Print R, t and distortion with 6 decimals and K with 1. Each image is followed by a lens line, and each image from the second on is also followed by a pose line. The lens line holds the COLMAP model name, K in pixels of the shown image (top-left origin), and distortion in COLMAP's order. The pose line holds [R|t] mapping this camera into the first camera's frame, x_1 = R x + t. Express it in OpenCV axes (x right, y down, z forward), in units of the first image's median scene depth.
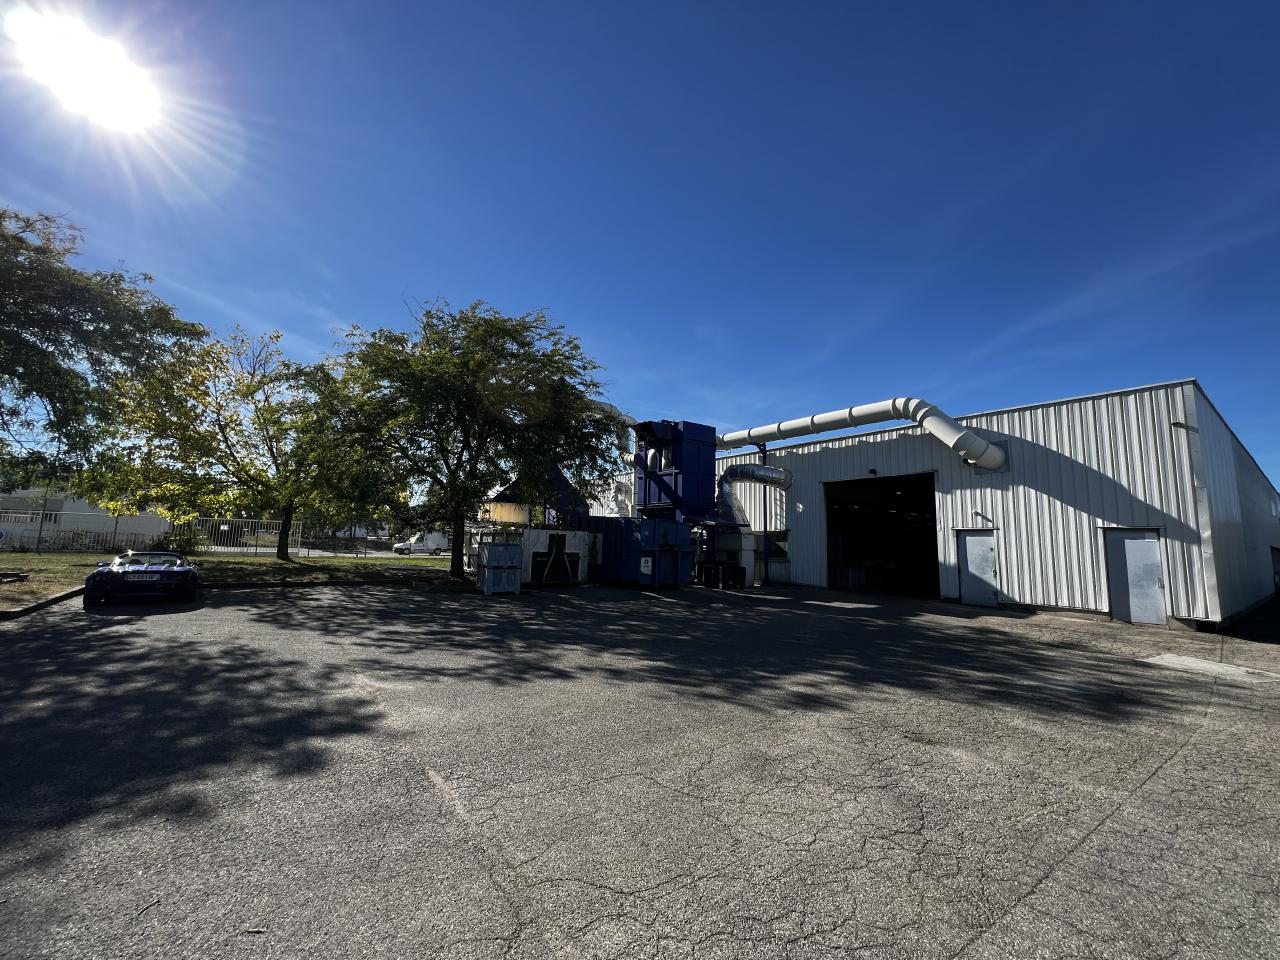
lens RADIAL K [[516.6, 0, 640.0], [0, 516.6, 480.0], [0, 0, 1]] dist [-0.001964, -0.000234]
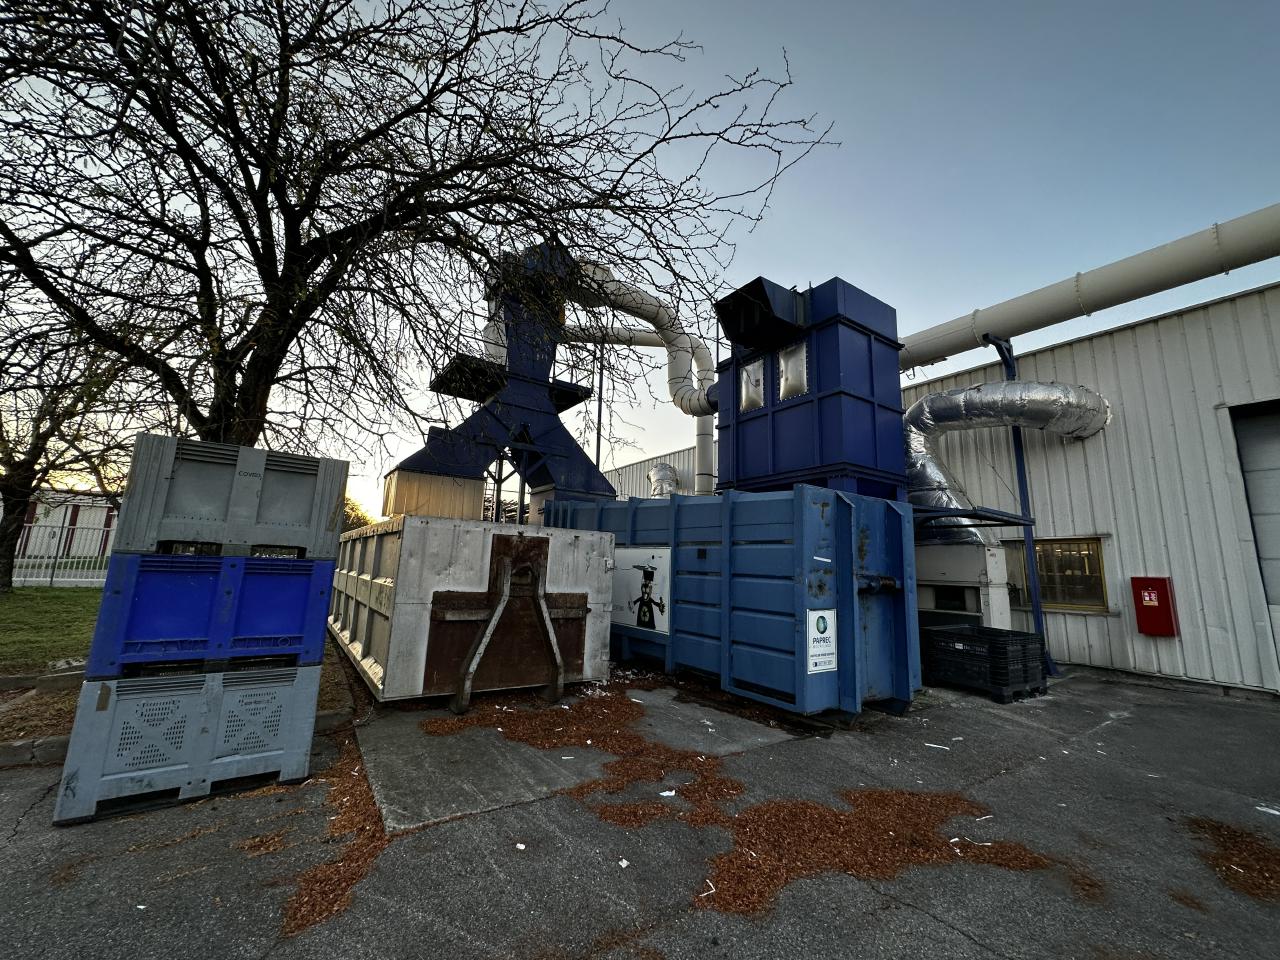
lens RADIAL K [[515.1, 0, 640.0], [0, 515.1, 480.0], [0, 0, 1]] dist [0.000623, 0.000025]
pose [[0.998682, -0.006414, -0.050916, -0.074349], [0.003678, 0.998553, -0.053652, 0.095607], [0.051186, 0.053394, 0.997261, 0.747493]]
